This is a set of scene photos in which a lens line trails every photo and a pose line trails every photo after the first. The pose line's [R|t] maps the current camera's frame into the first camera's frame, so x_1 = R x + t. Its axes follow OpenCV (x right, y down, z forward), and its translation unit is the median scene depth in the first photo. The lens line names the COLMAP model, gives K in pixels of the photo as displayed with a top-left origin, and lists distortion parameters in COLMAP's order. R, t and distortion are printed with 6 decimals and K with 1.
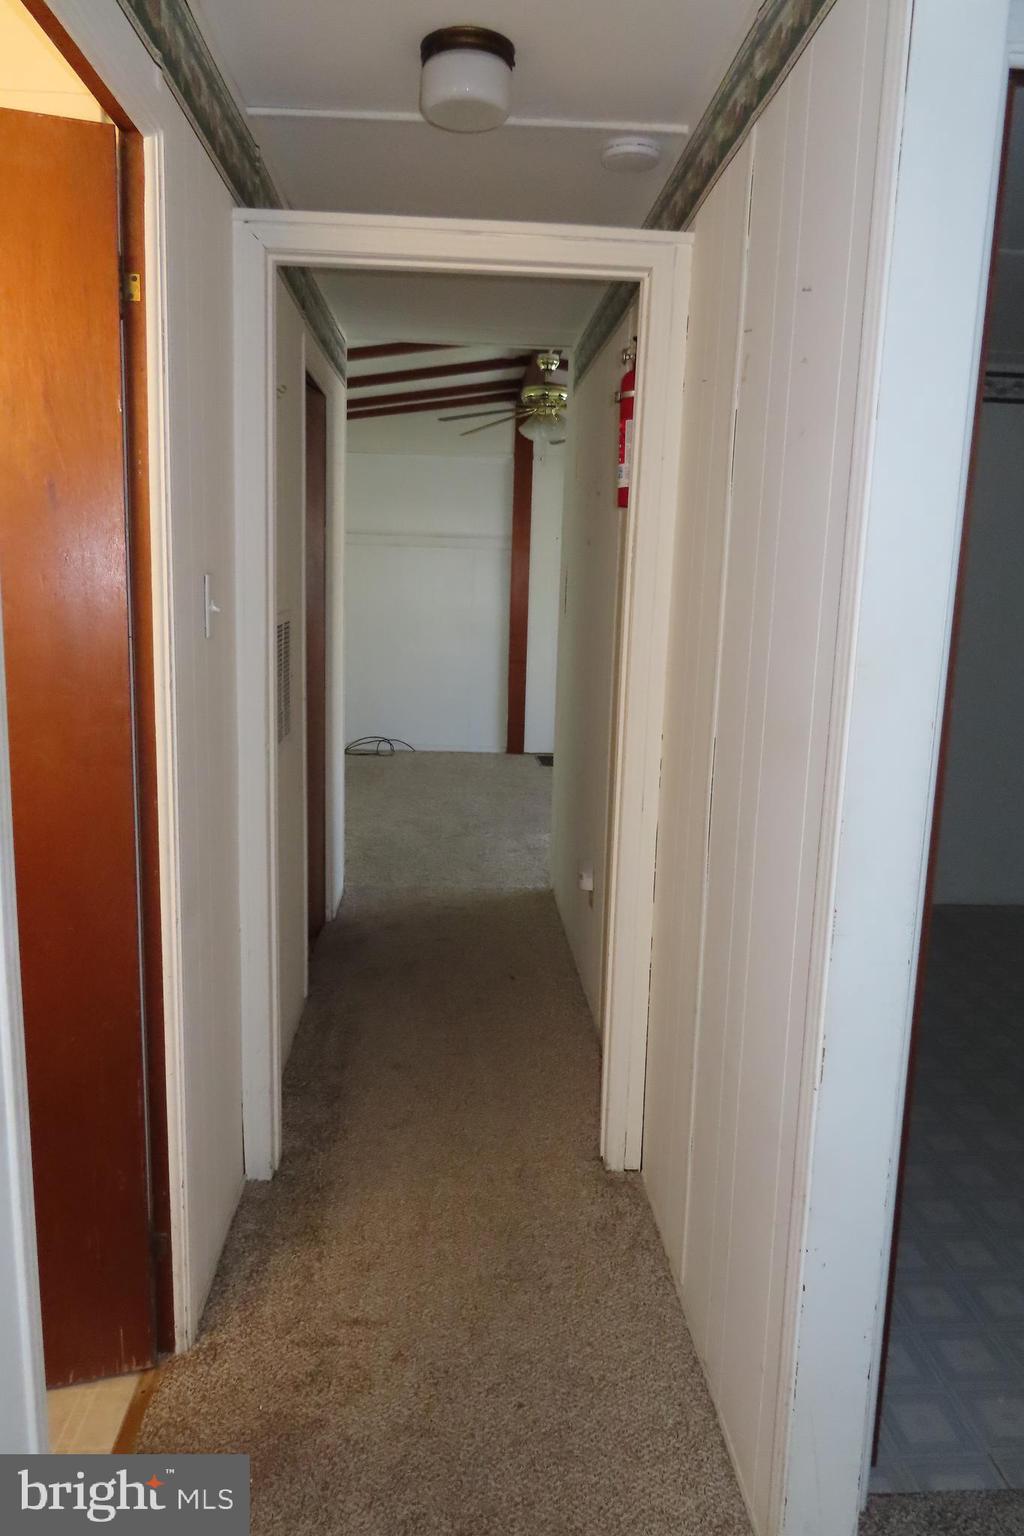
lens RADIAL K [[1091.3, 0, 506.9], [0, 1091.3, 785.2], [0, 0, 1]] dist [-0.004157, -0.001848]
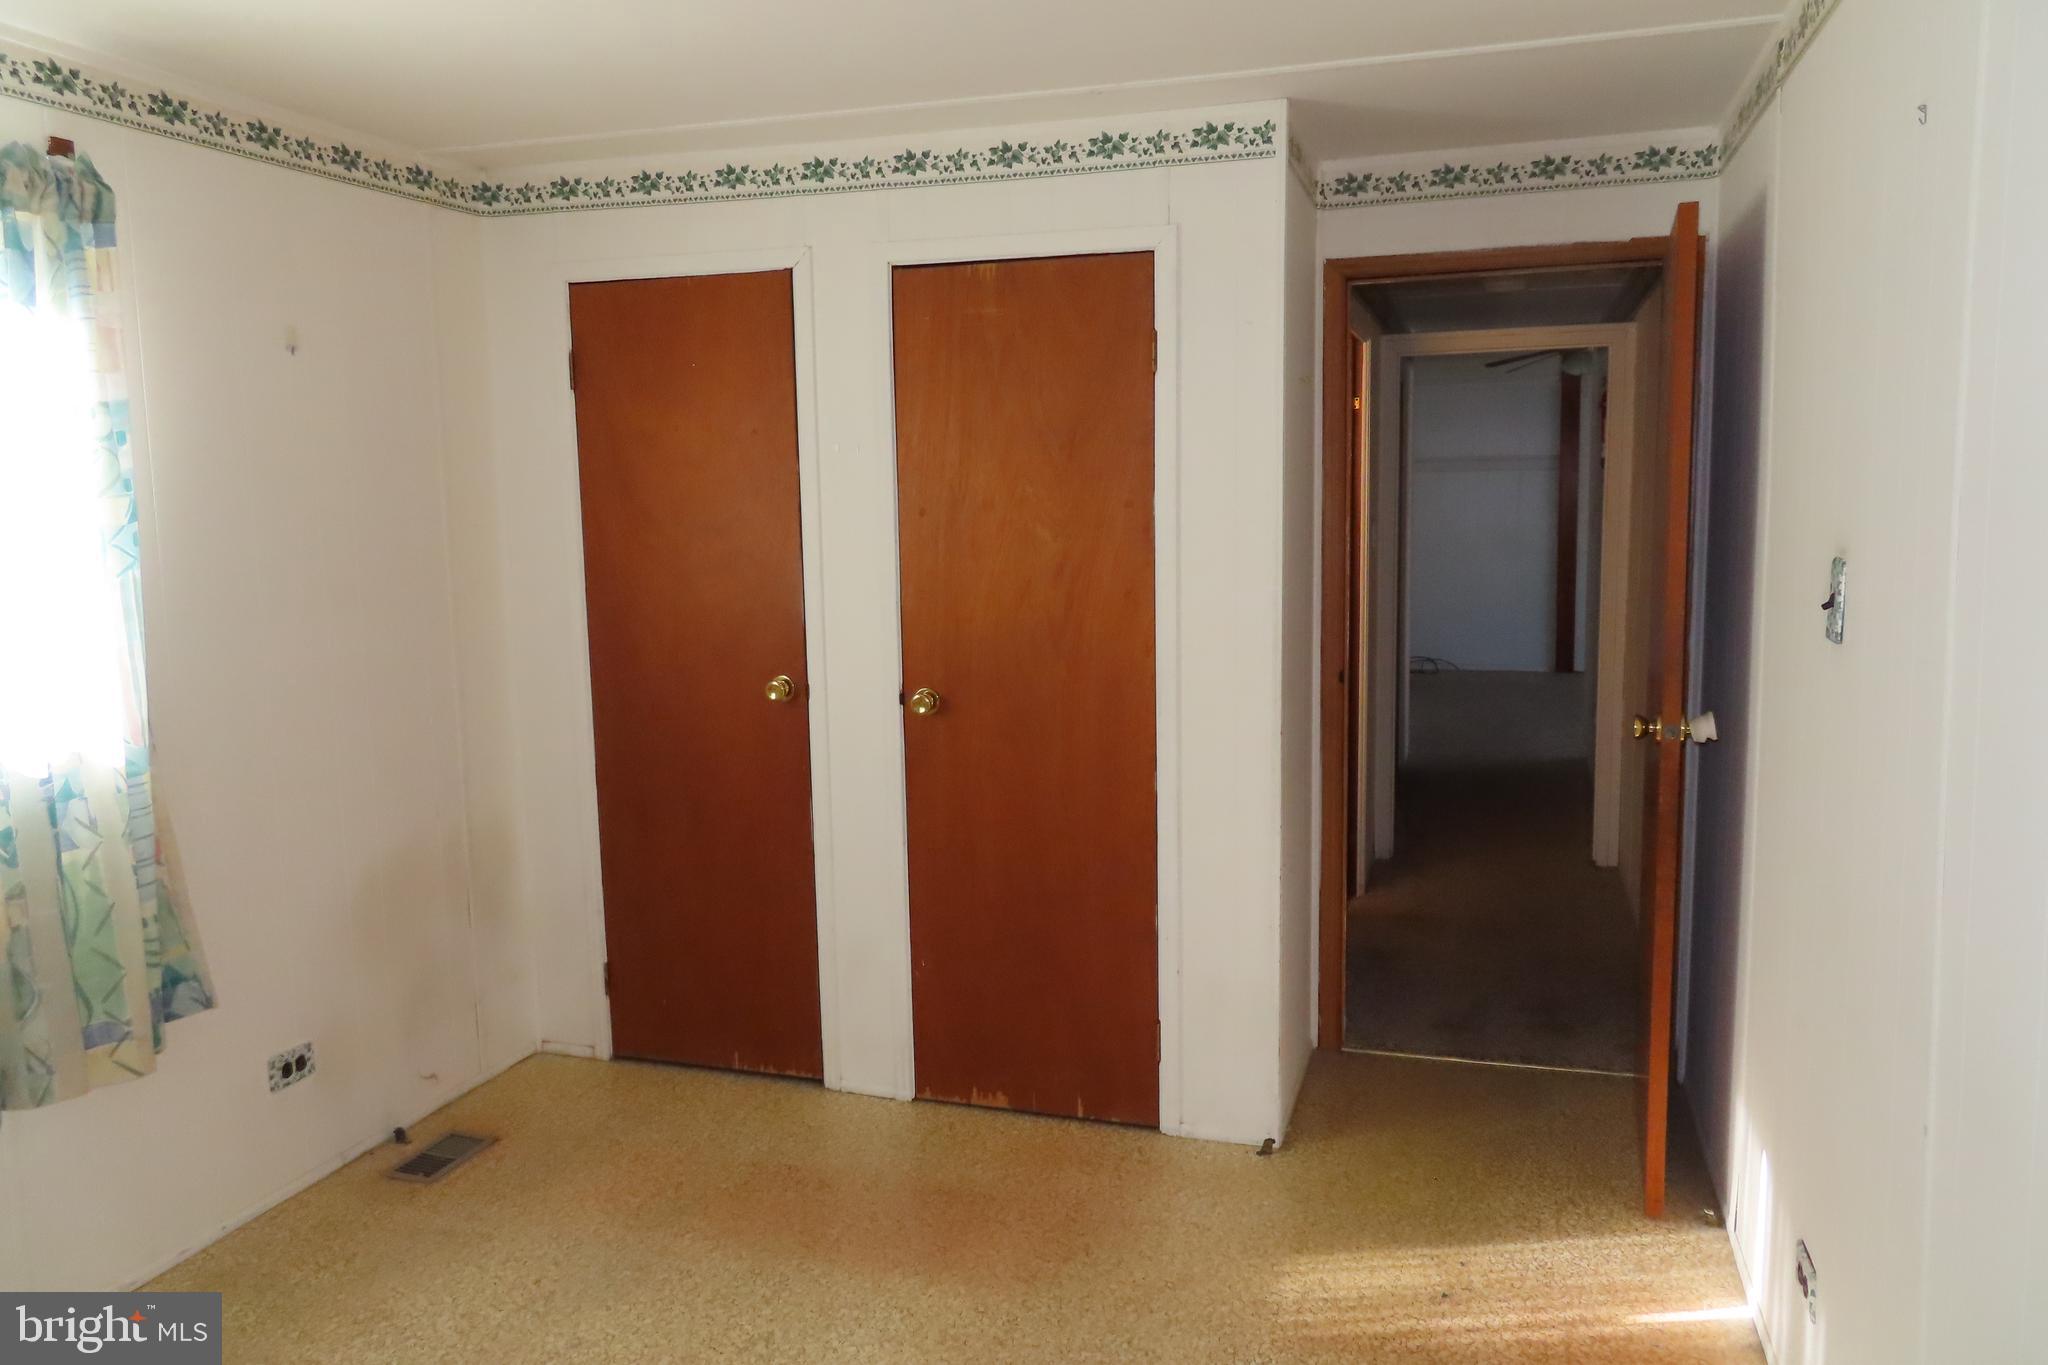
lens RADIAL K [[1455.0, 0, 1031.7], [0, 1455.0, 684.7], [0, 0, 1]] dist [-0.004157, -0.001848]
pose [[0.935661, -0.002956, -0.352888, 0.026300], [-0.017464, 0.998352, -0.054669, 0.079529], [0.352468, 0.057315, 0.934067, -0.508539]]
